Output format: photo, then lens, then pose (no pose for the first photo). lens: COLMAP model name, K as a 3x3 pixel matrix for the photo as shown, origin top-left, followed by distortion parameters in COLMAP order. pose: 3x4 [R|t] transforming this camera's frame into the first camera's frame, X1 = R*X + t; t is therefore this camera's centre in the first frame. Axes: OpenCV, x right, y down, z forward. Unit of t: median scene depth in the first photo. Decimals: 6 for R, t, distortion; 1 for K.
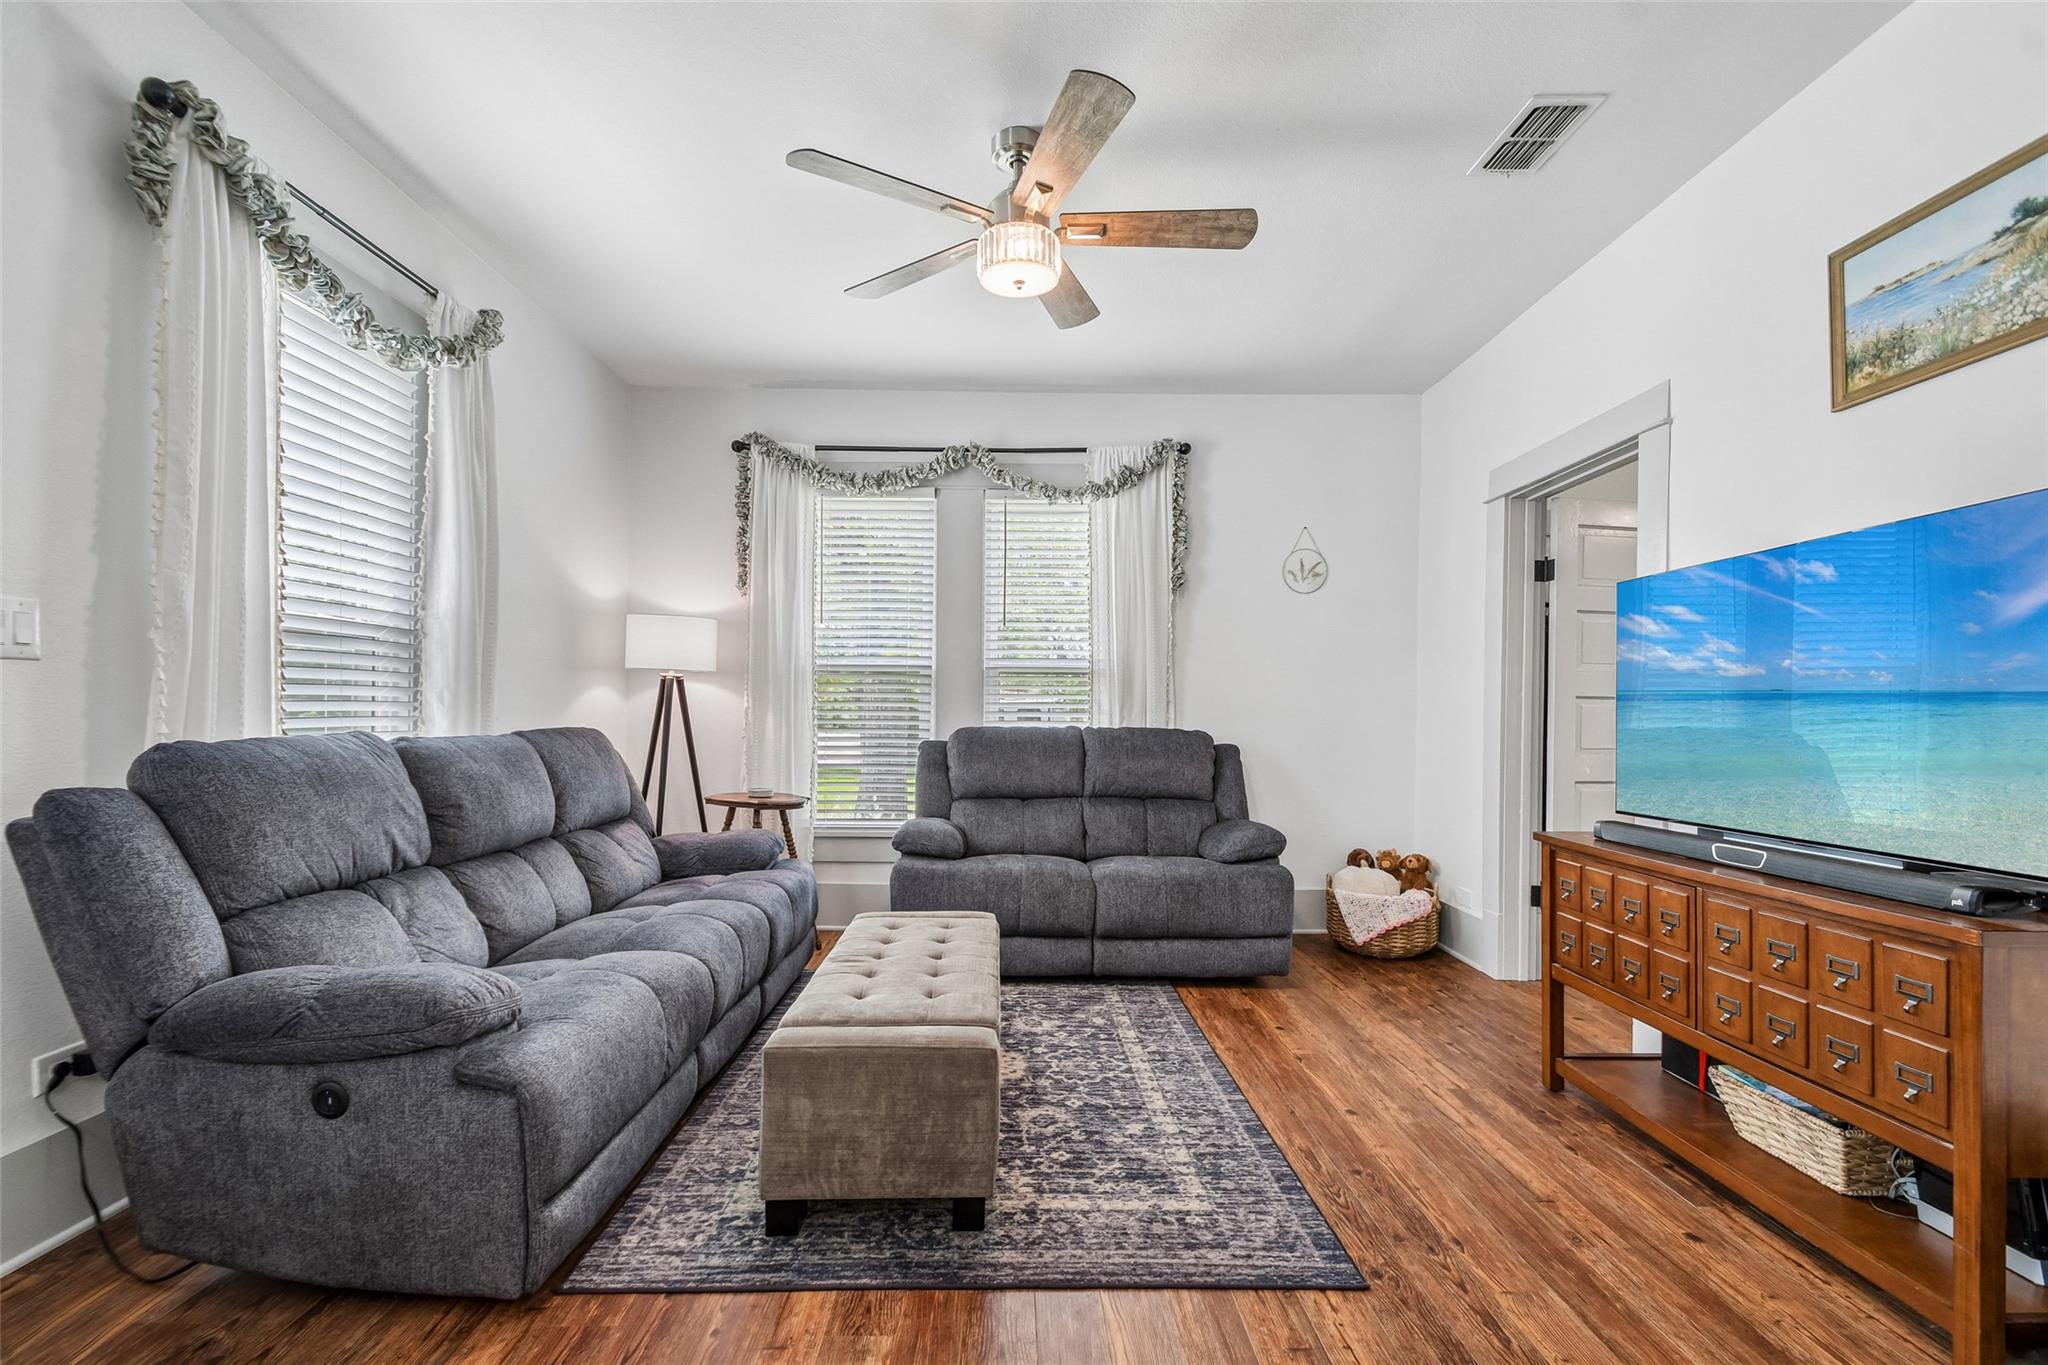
lens RADIAL K [[894.3, 0, 1014.3], [0, 894.3, 712.0], [0, 0, 1]] dist [0.017878, -0.011679]
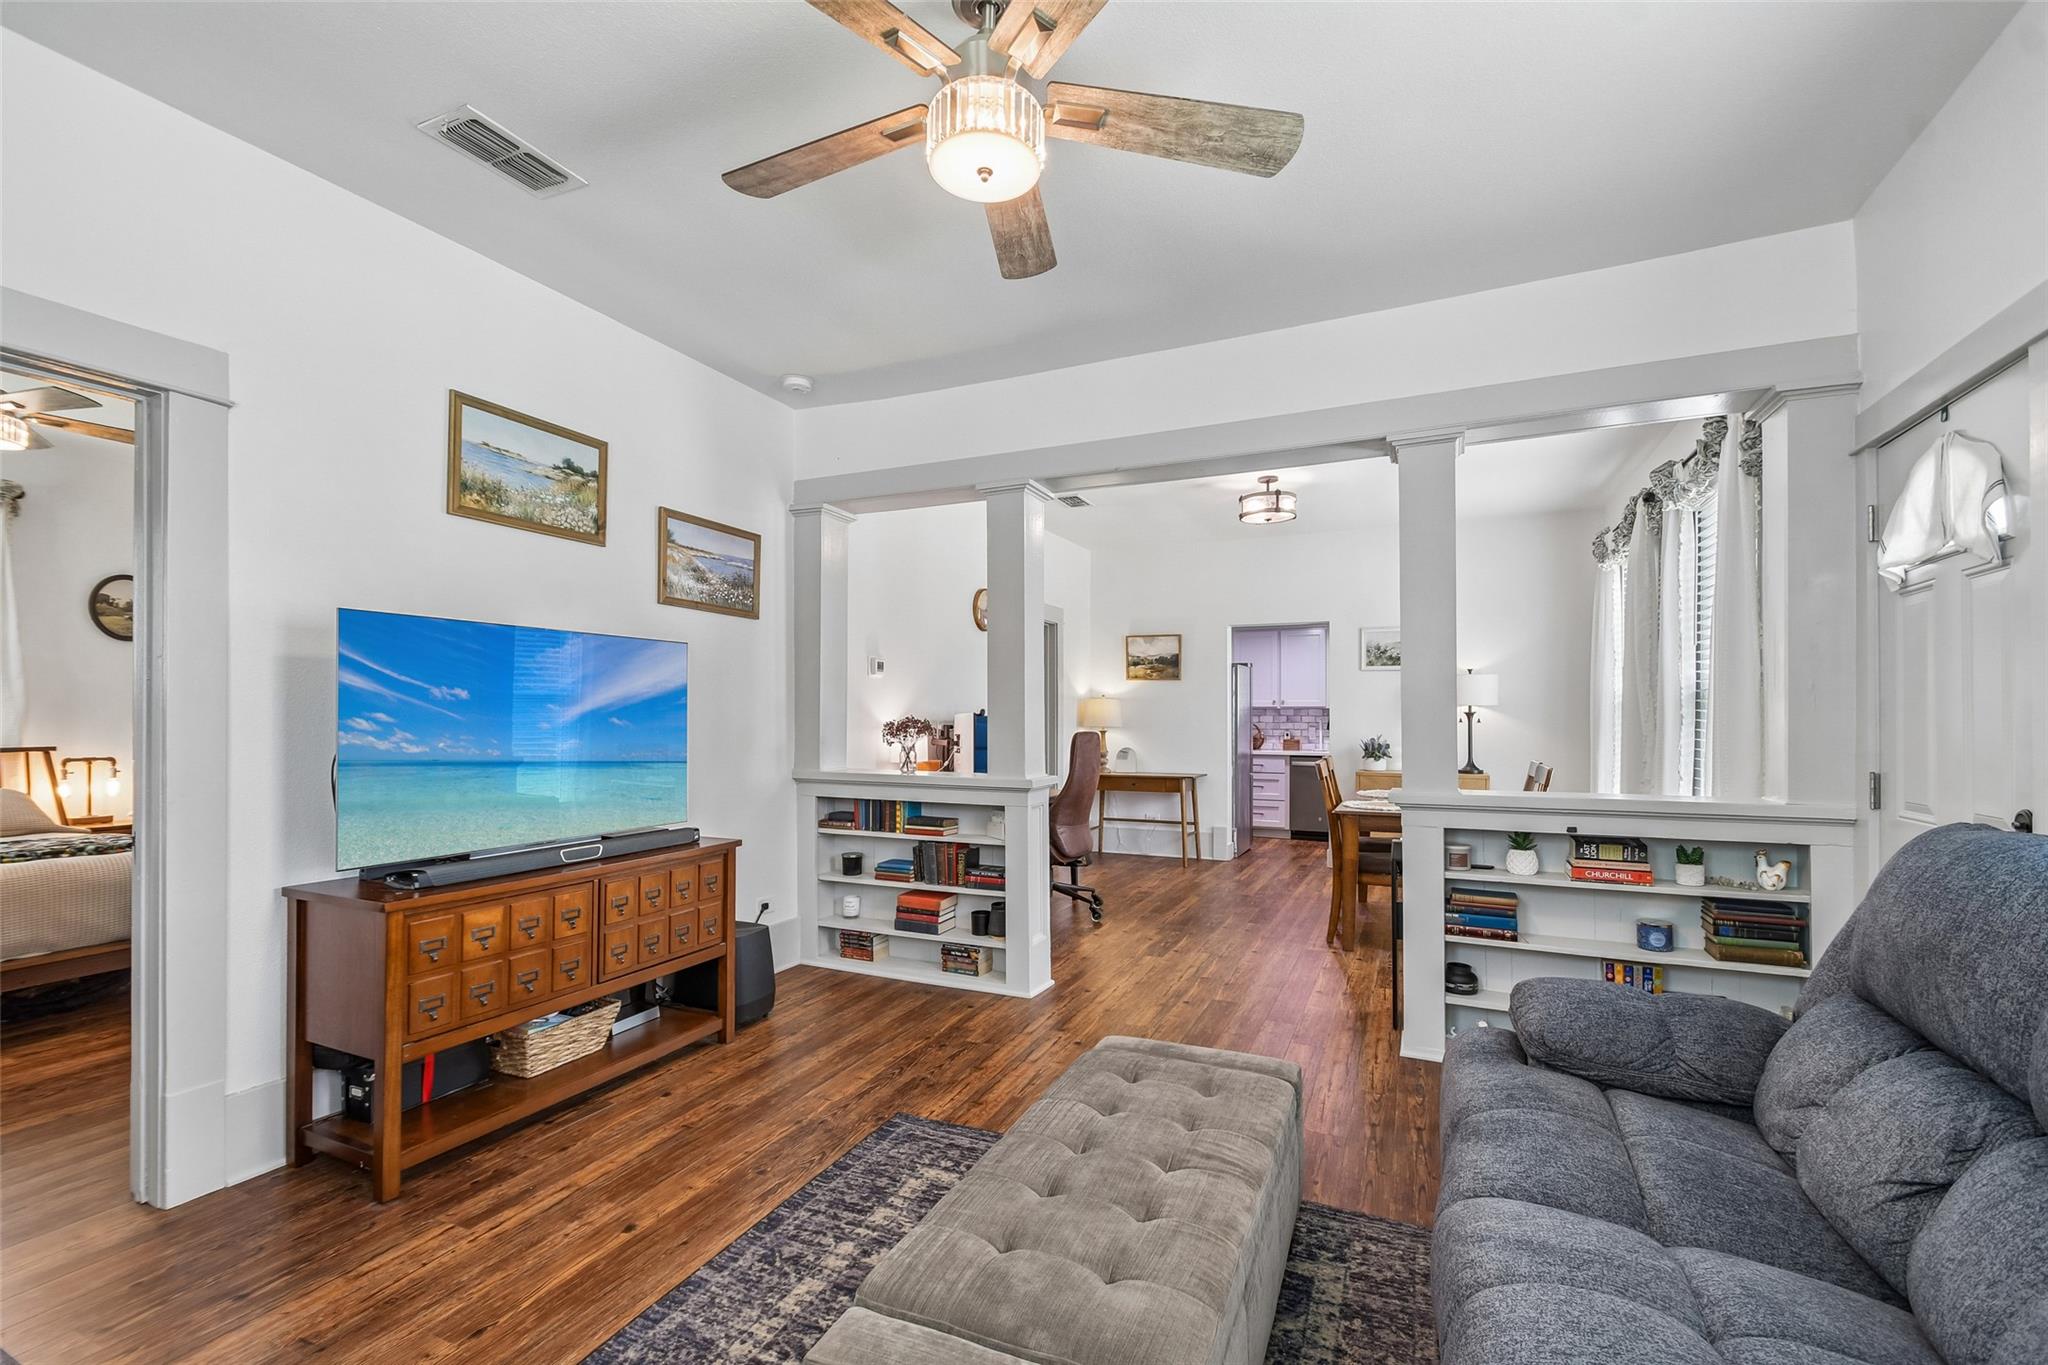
lens RADIAL K [[894.3, 0, 1020.5], [0, 894.3, 714.6], [0, 0, 1]] dist [0.017878, -0.011679]
pose [[-0.909041, -0.007232, 0.416644, -0.219020], [-0.009808, 0.999944, -0.004042, -0.031421], [-0.416592, -0.007761, -0.909061, 1.117077]]
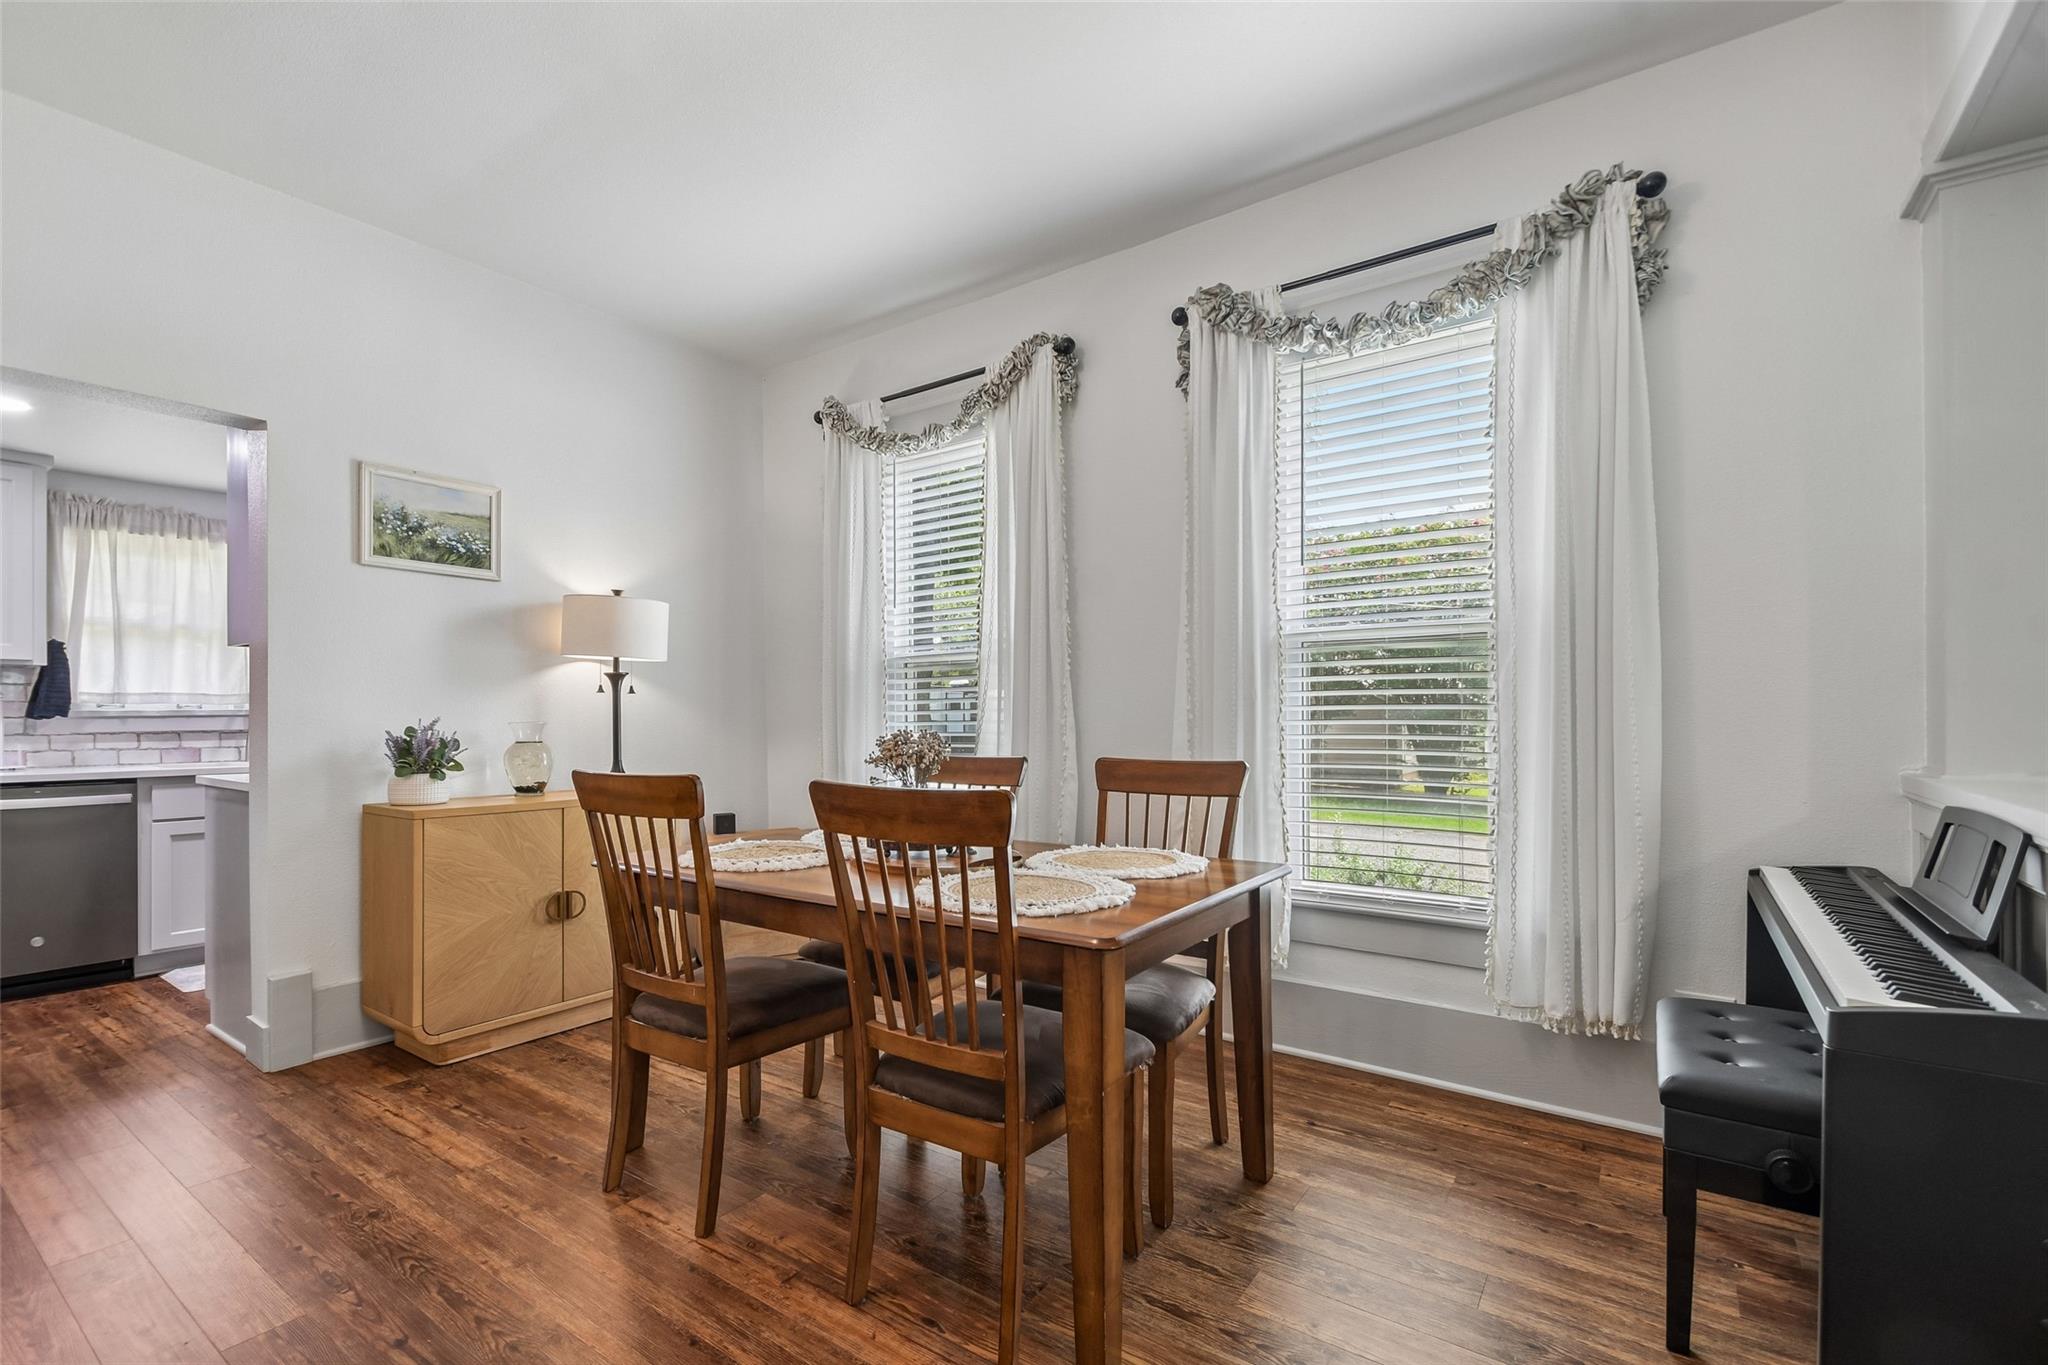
lens RADIAL K [[894.3, 0, 1023.1], [0, 894.3, 716.6], [0, 0, 1]] dist [0.017878, -0.011679]
pose [[-0.577398, -0.007011, -0.816433, 0.243684], [0.000814, 0.999958, -0.009162, 0.002904], [0.816463, -0.005954, -0.577368, -0.041511]]
